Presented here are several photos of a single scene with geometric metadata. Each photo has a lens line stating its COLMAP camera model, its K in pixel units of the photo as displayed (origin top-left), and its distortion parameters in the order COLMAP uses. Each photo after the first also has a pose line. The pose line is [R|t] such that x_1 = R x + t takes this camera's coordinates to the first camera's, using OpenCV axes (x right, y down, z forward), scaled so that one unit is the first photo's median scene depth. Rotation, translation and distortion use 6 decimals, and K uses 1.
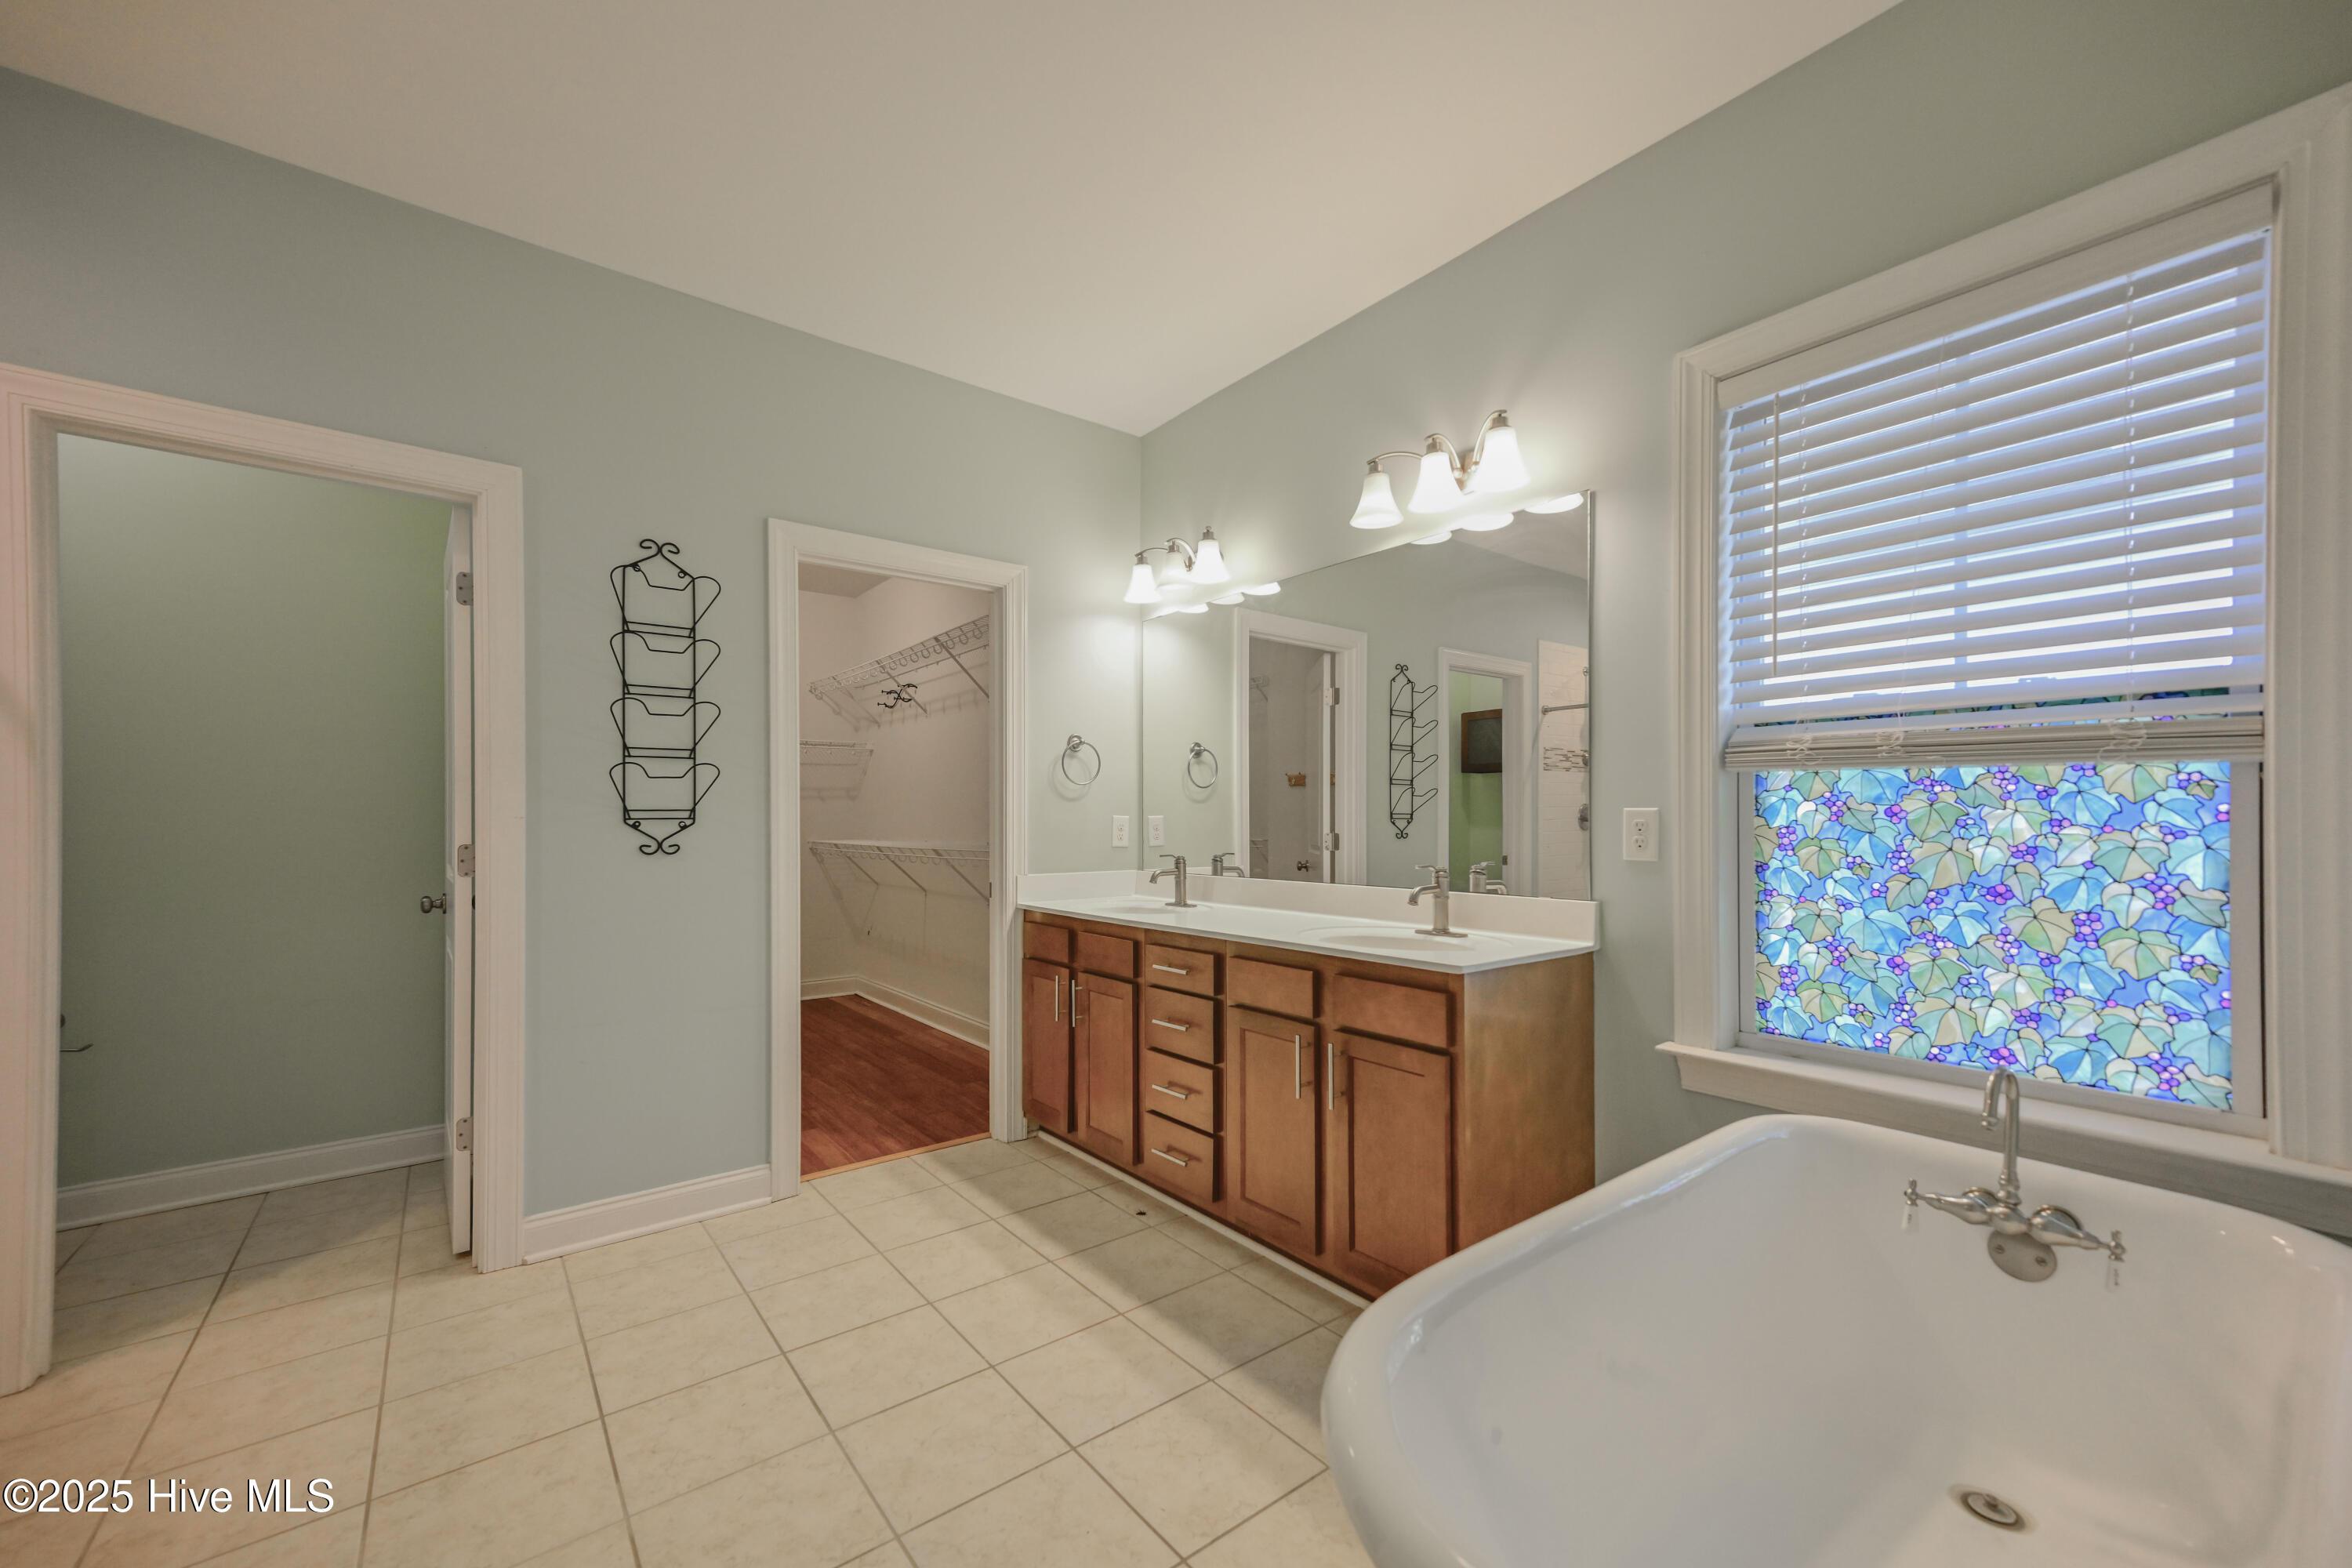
lens RADIAL K [[926.1, 0, 1199.9], [0, 926.1, 824.6], [0, 0, 1]] dist [-0.002296, 0.000026]
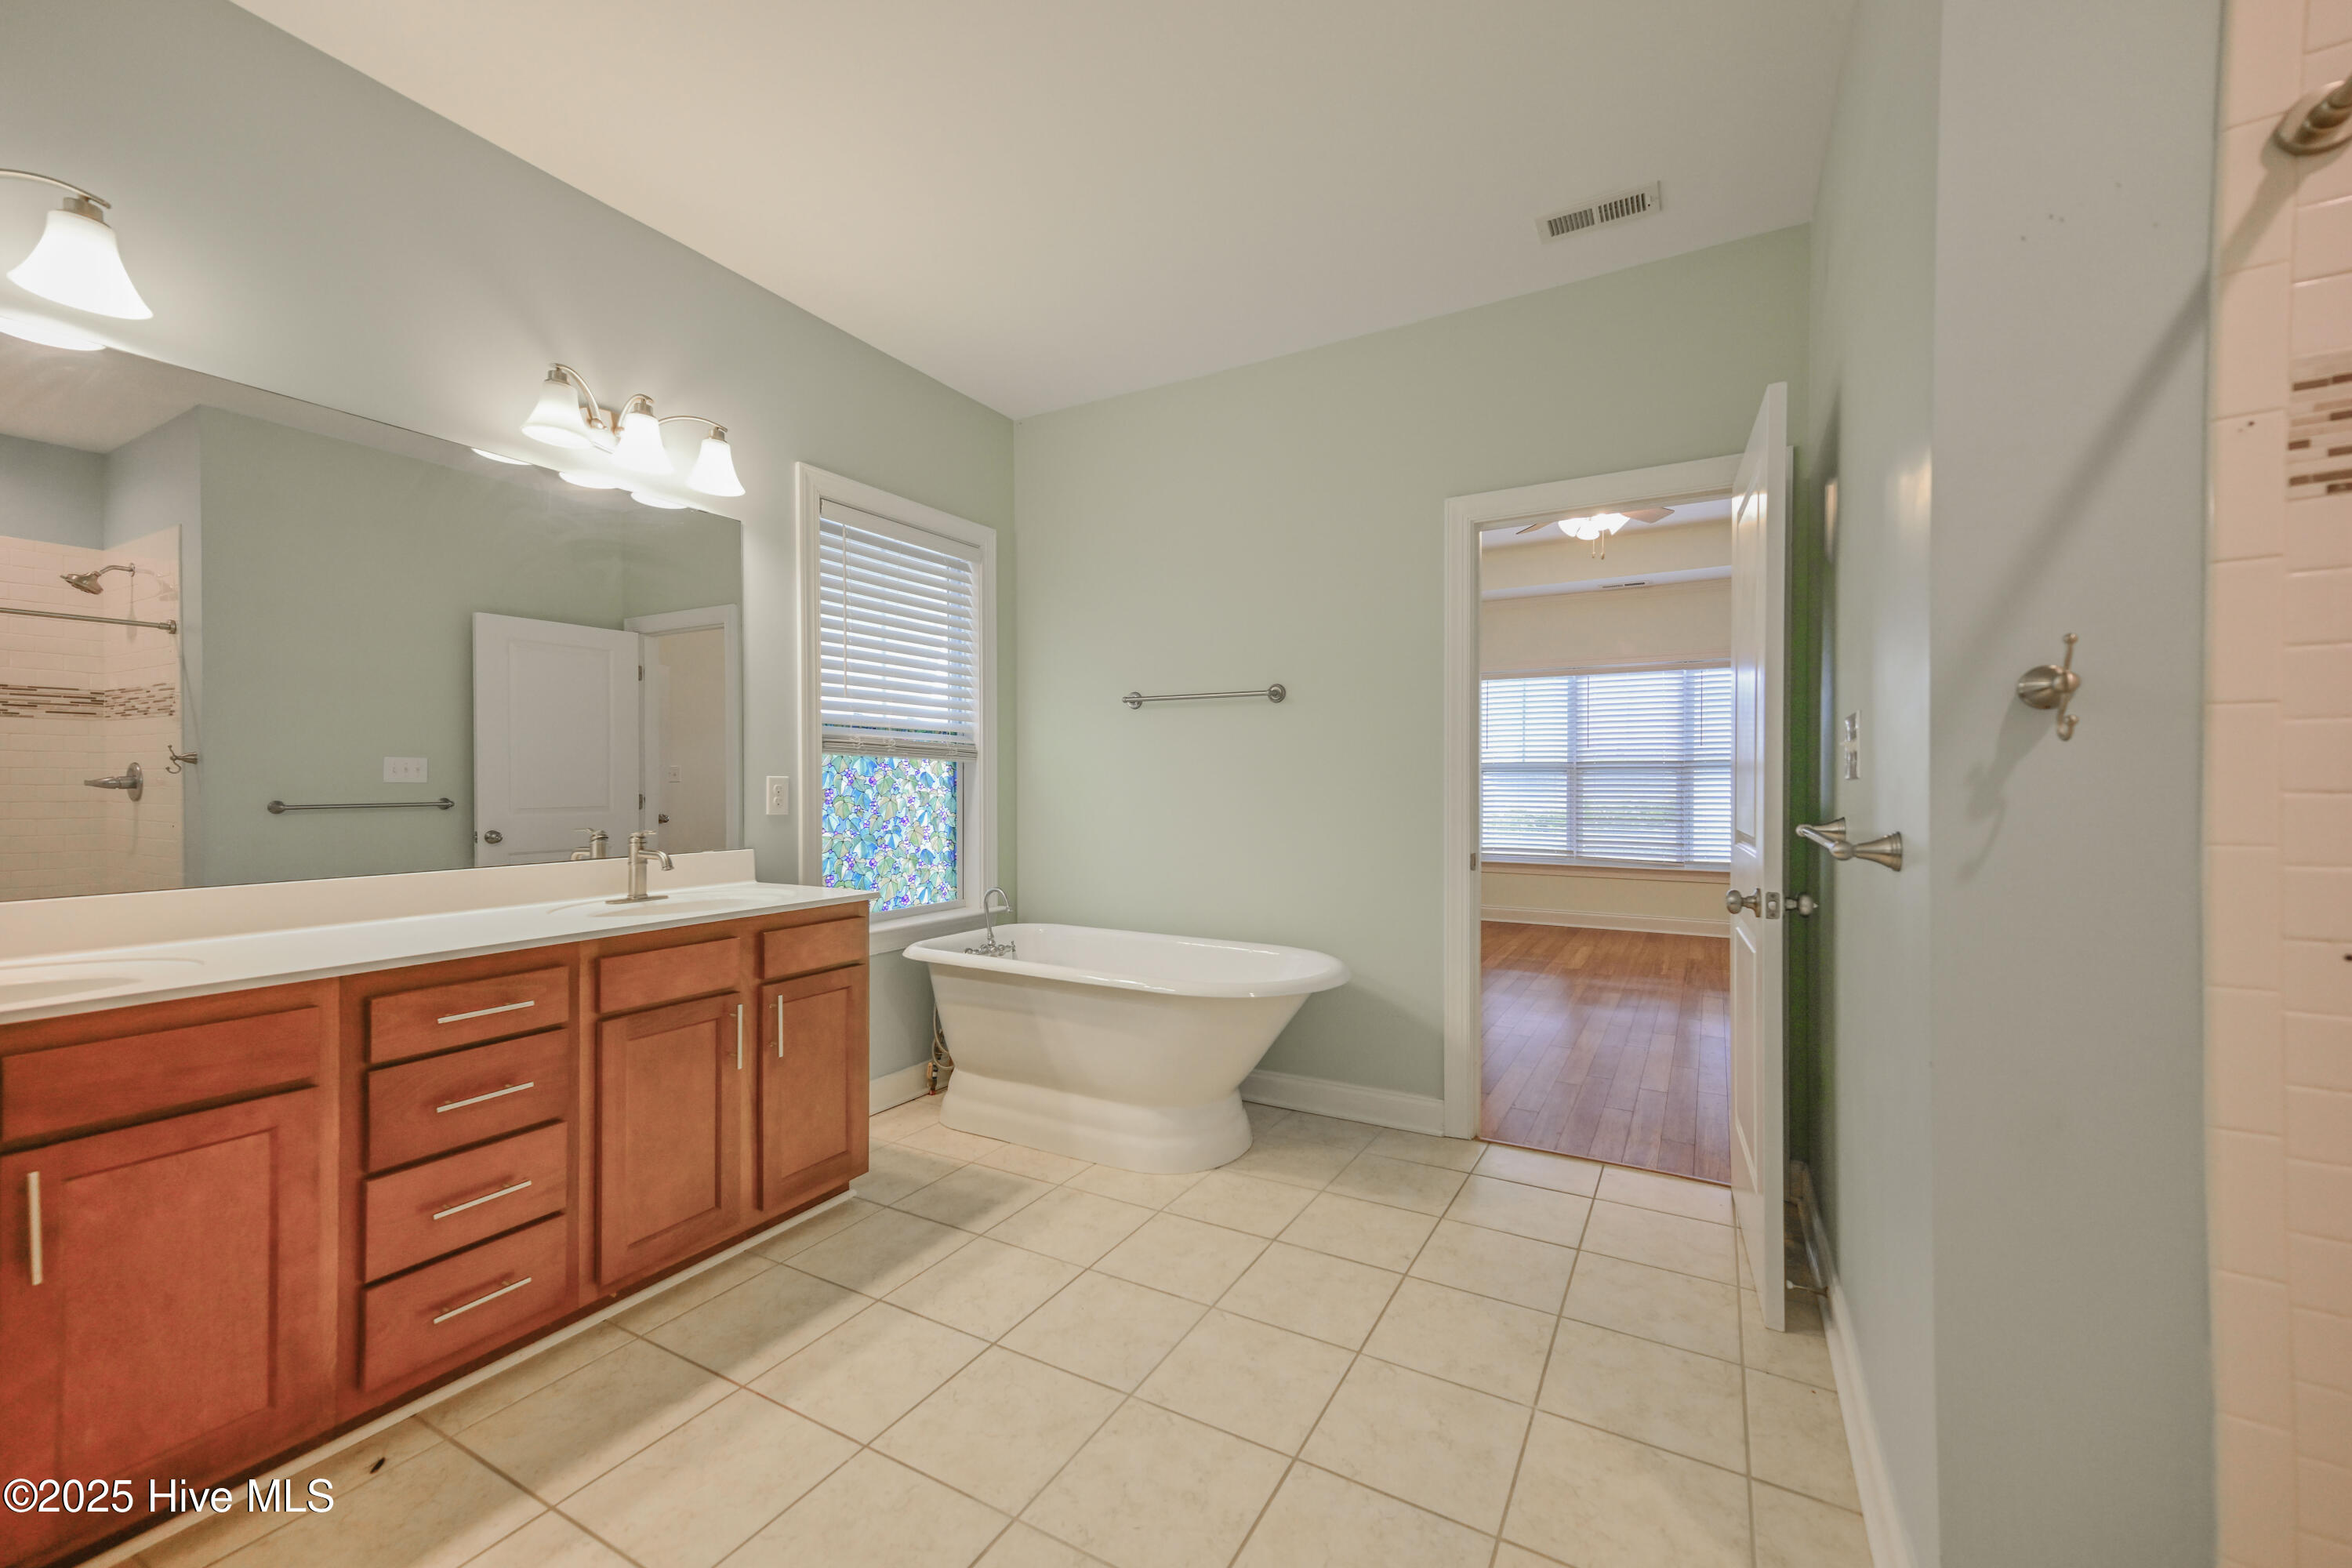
lens RADIAL K [[926.1, 0, 1171.6], [0, 926.1, 785.0], [0, 0, 1]] dist [-0.002296, 0.000026]
pose [[-0.367889, 0.000403, 0.929870, -0.875490], [0.003697, 0.999993, 0.001029, -0.003768], [-0.929862, 0.003816, -0.367887, 0.838833]]
